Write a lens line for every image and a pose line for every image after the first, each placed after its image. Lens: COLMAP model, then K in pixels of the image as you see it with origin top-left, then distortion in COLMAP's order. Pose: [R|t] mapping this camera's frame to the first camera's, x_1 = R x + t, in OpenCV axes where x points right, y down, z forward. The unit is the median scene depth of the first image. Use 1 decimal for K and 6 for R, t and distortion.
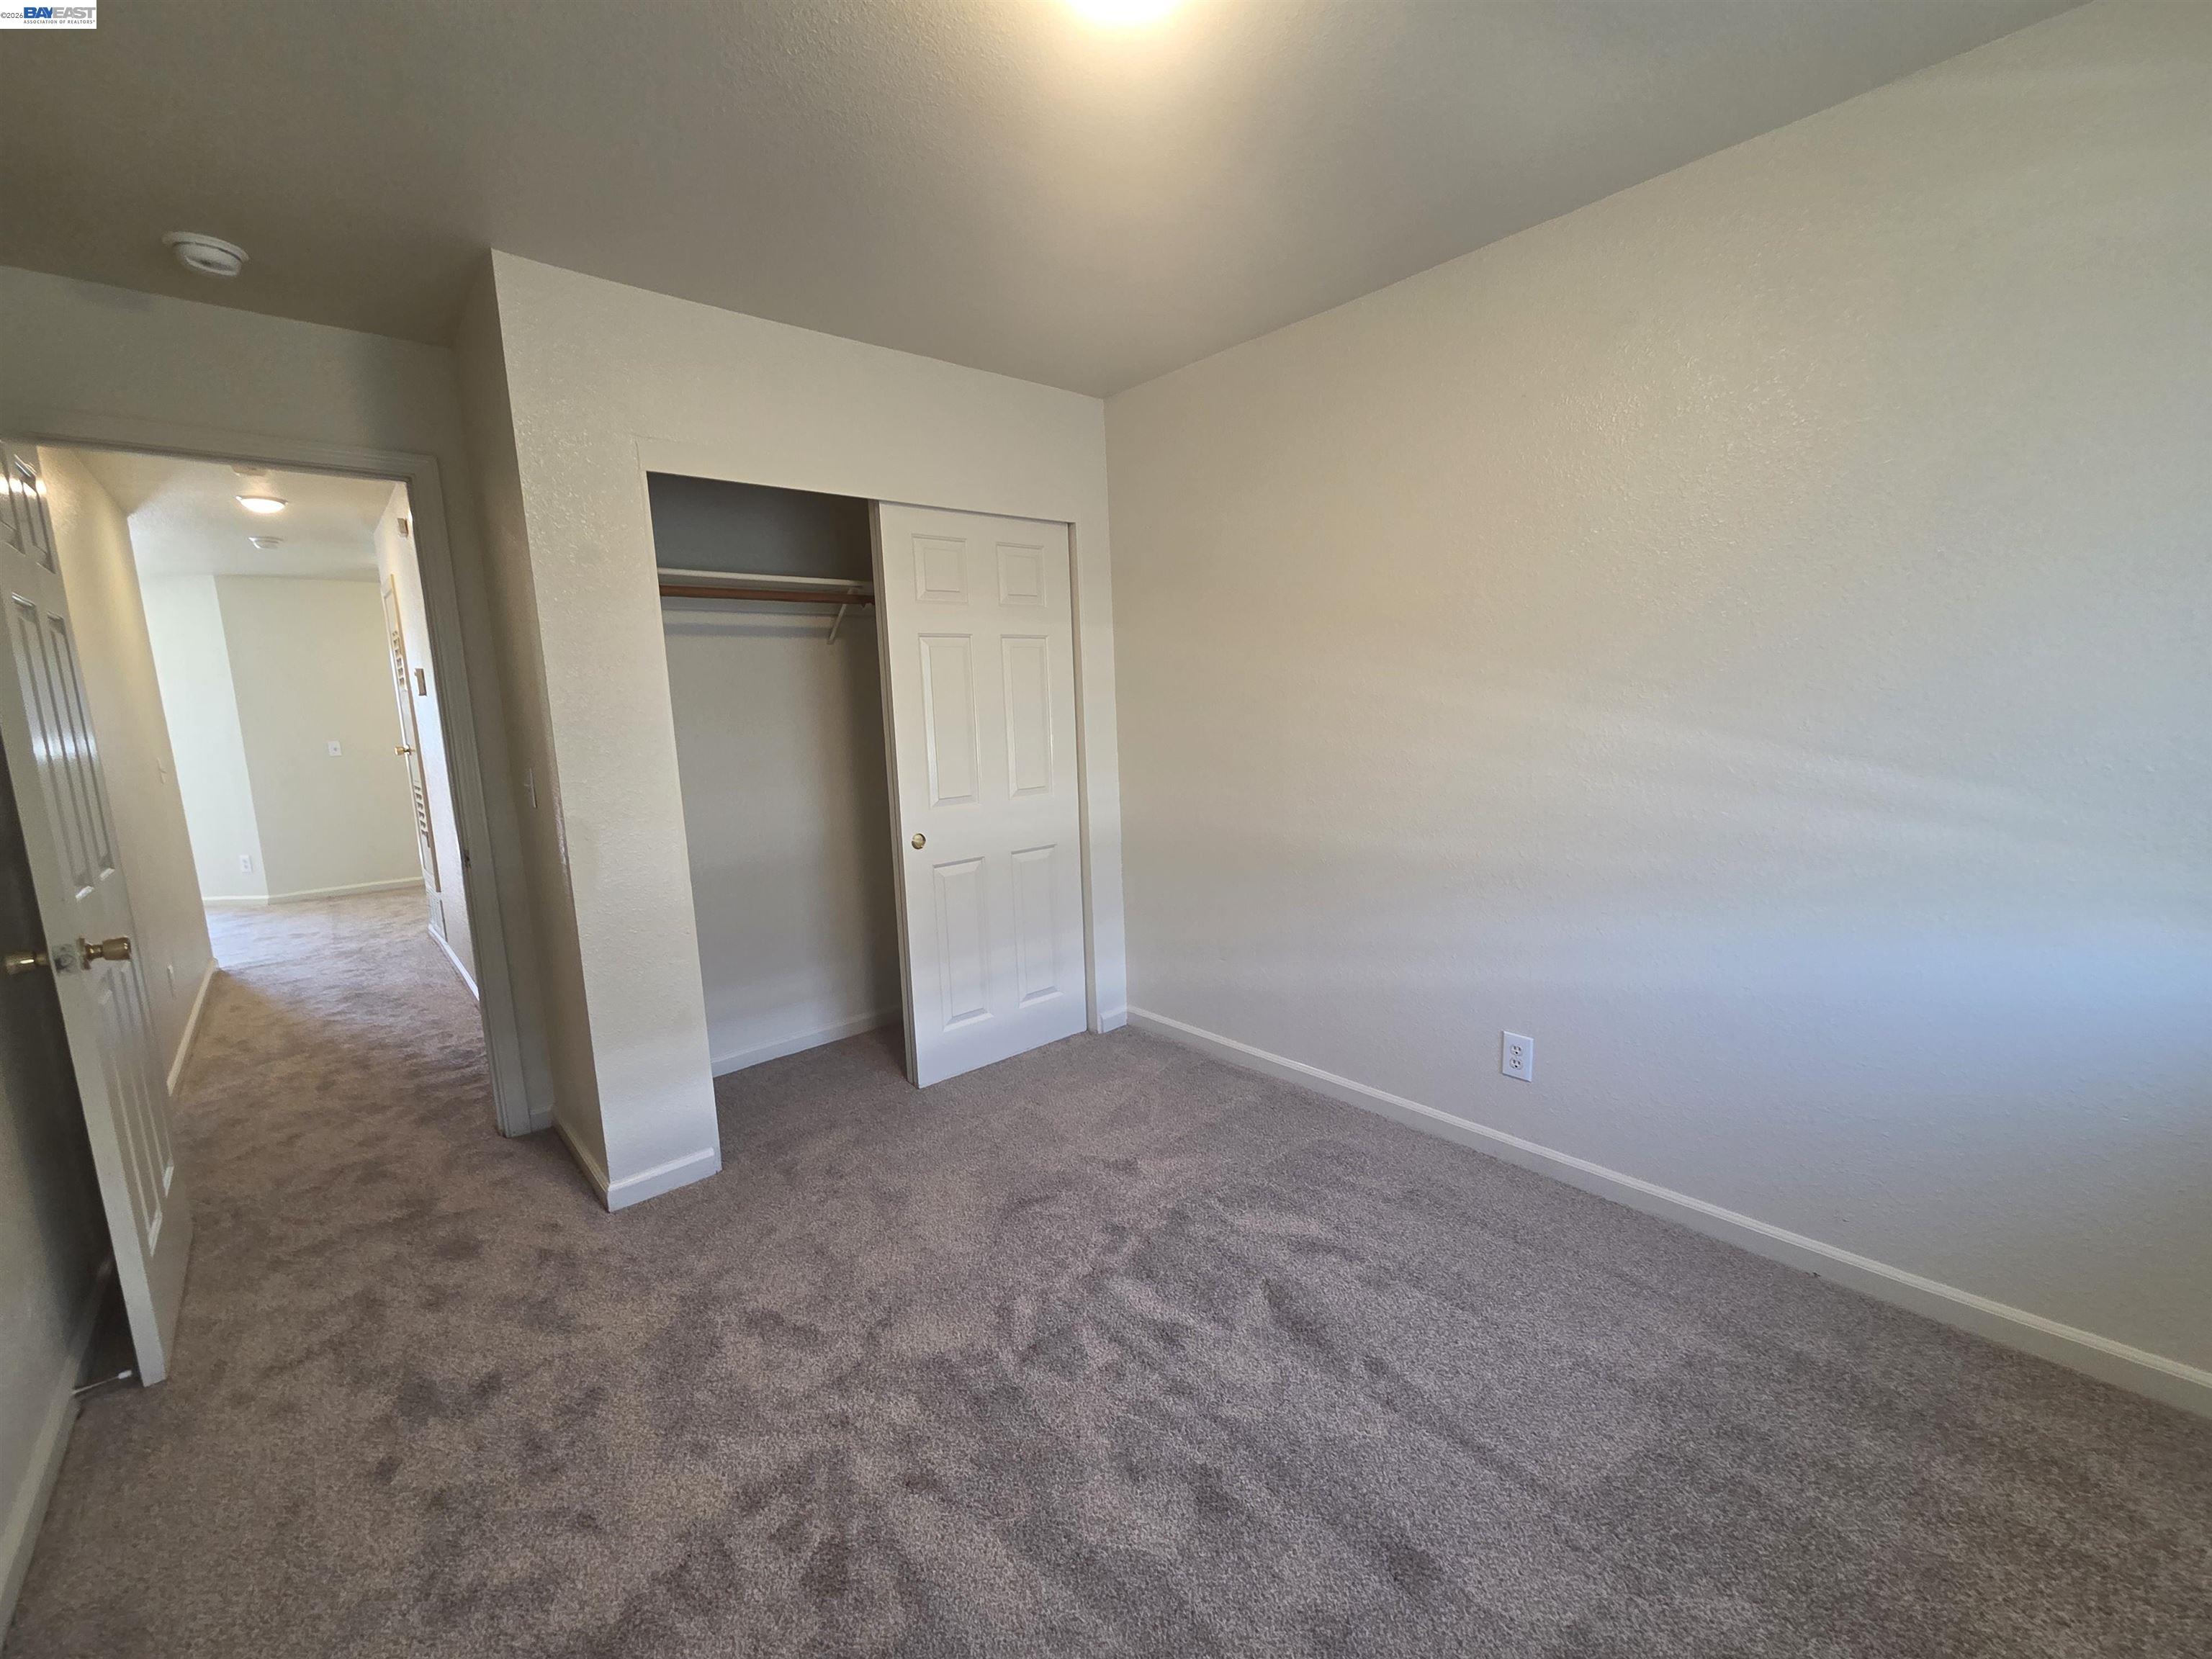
lens RADIAL K [[903.4, 0, 1106.0], [0, 903.4, 829.5], [0, 0, 1]] dist [0.002630, 0.000343]
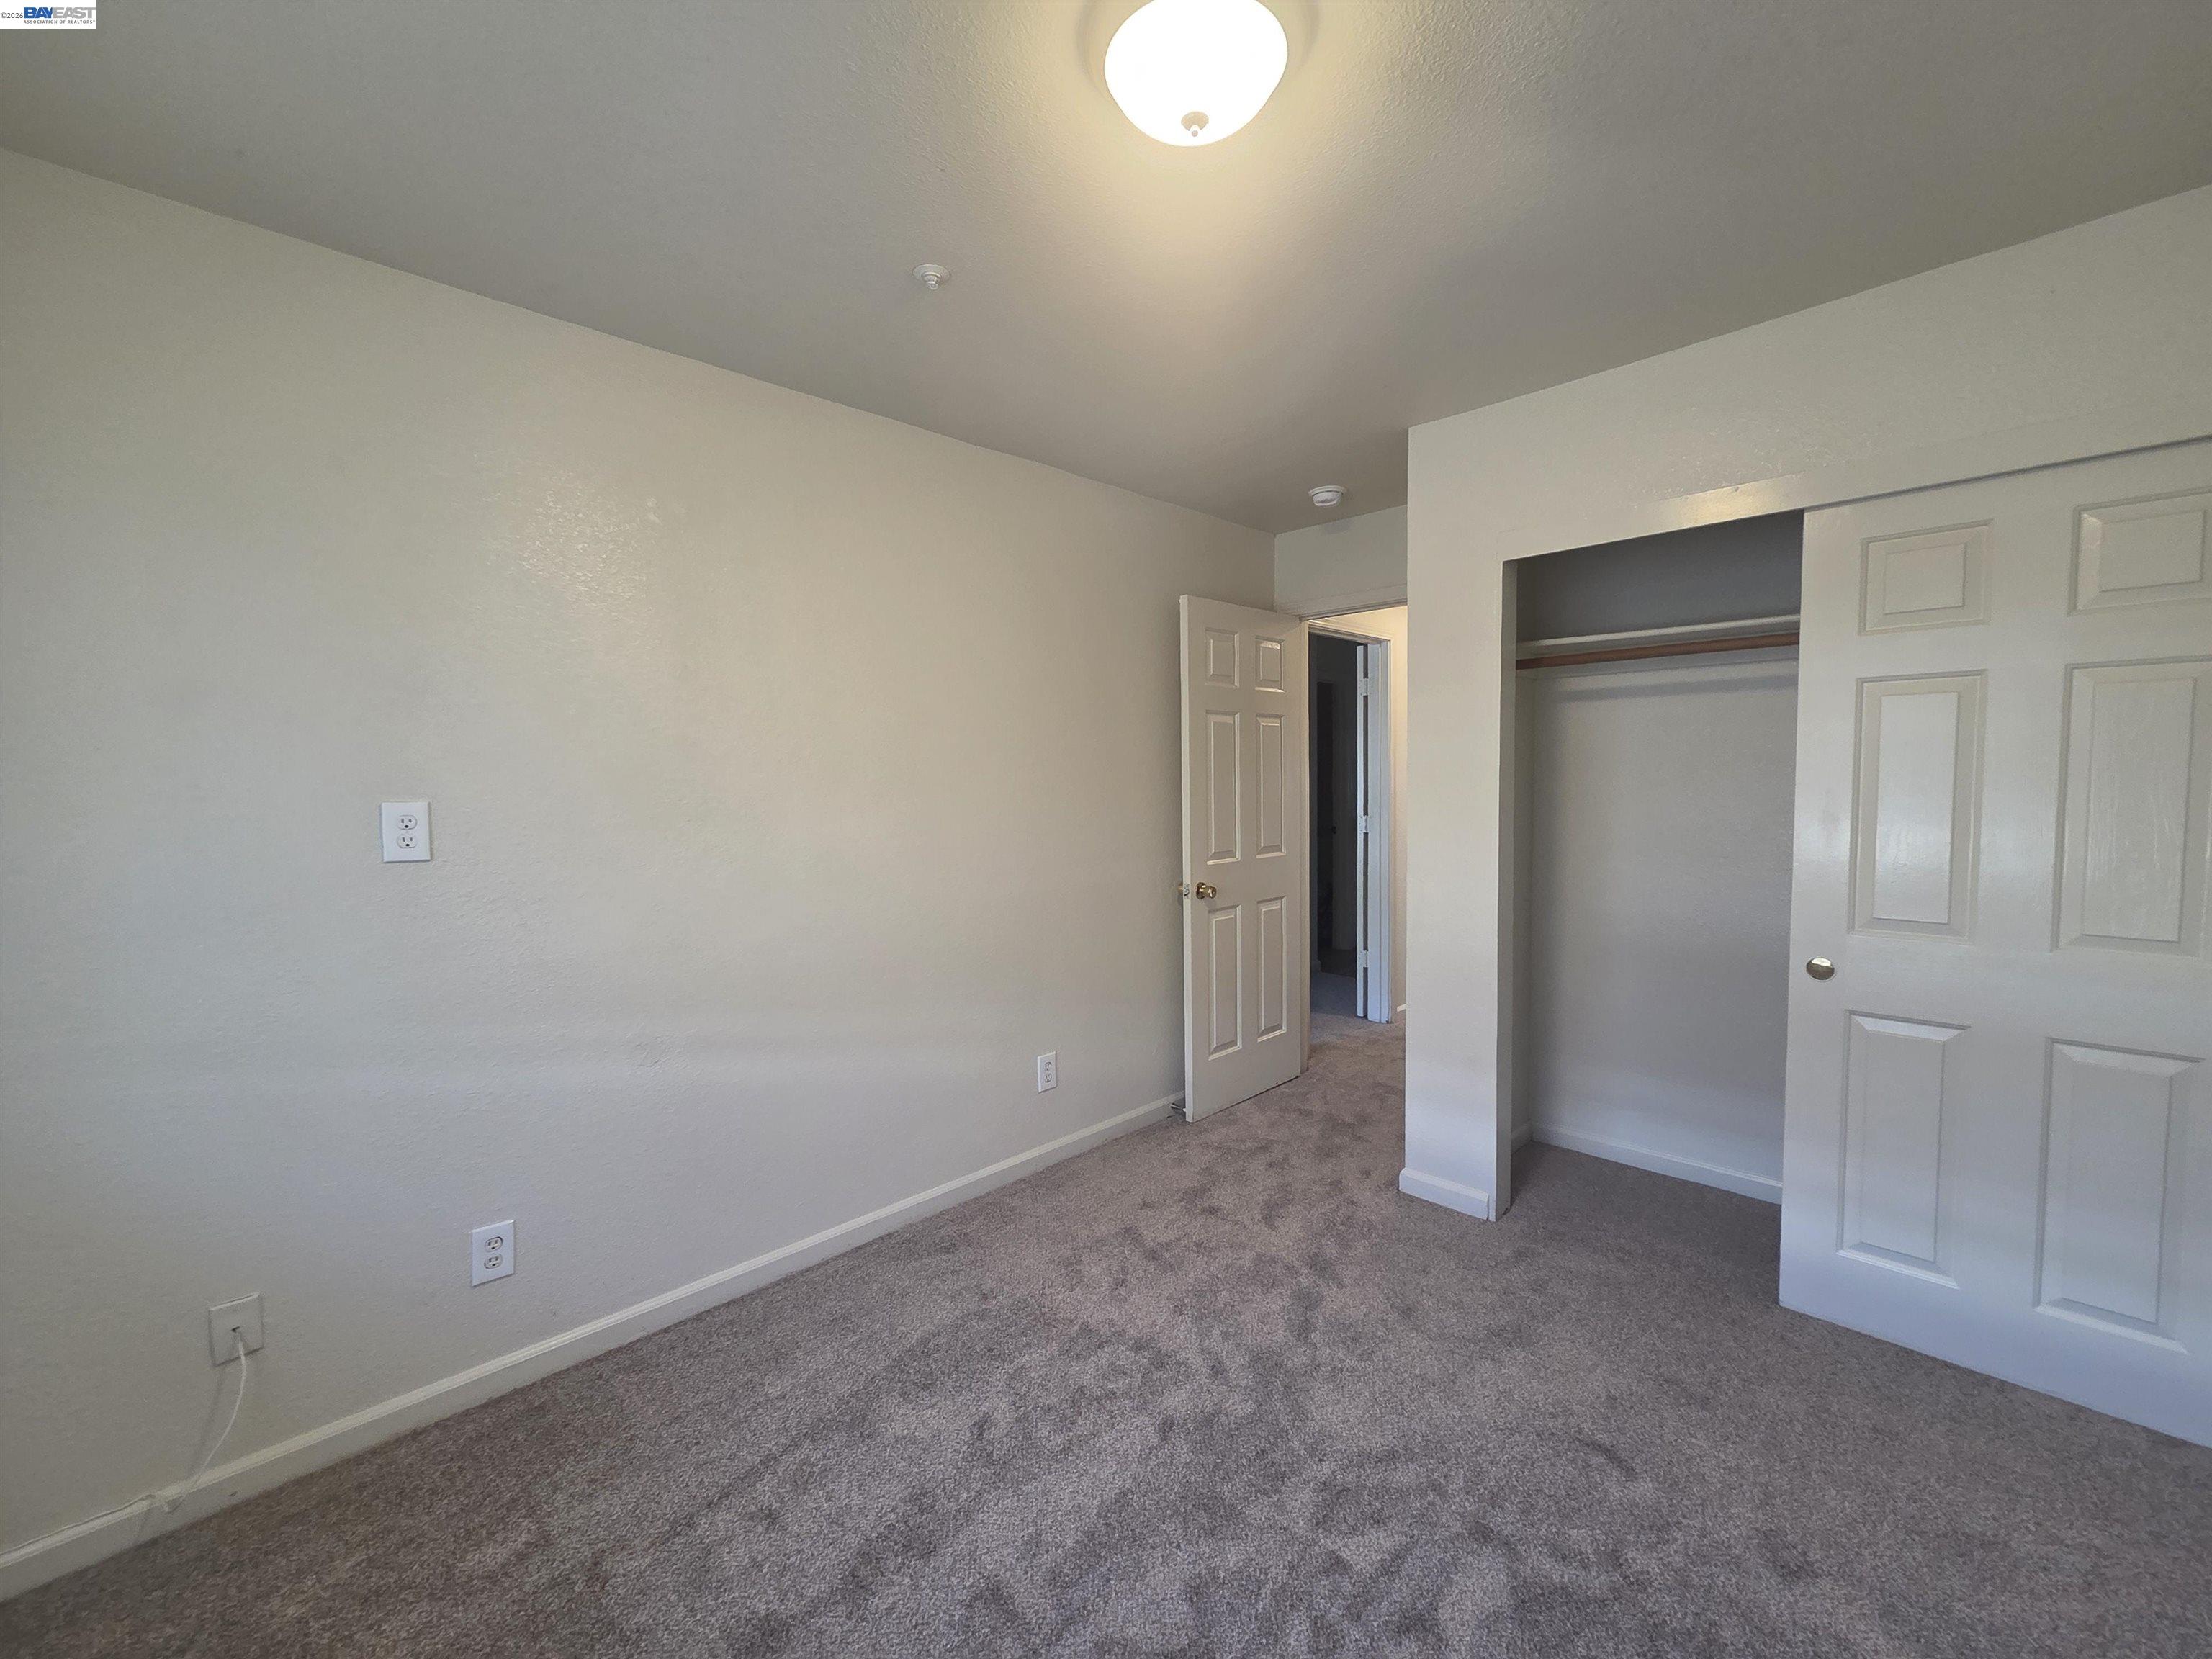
lens RADIAL K [[911.8, 0, 1106.0], [0, 911.8, 829.5], [0, 0, 1]] dist [0.030640, 0.000115]
pose [[0.064293, 0.097483, -0.993158, 0.708158], [-0.136863, 0.986675, 0.087987, -0.123371], [0.988501, 0.130269, 0.076778, 0.551005]]
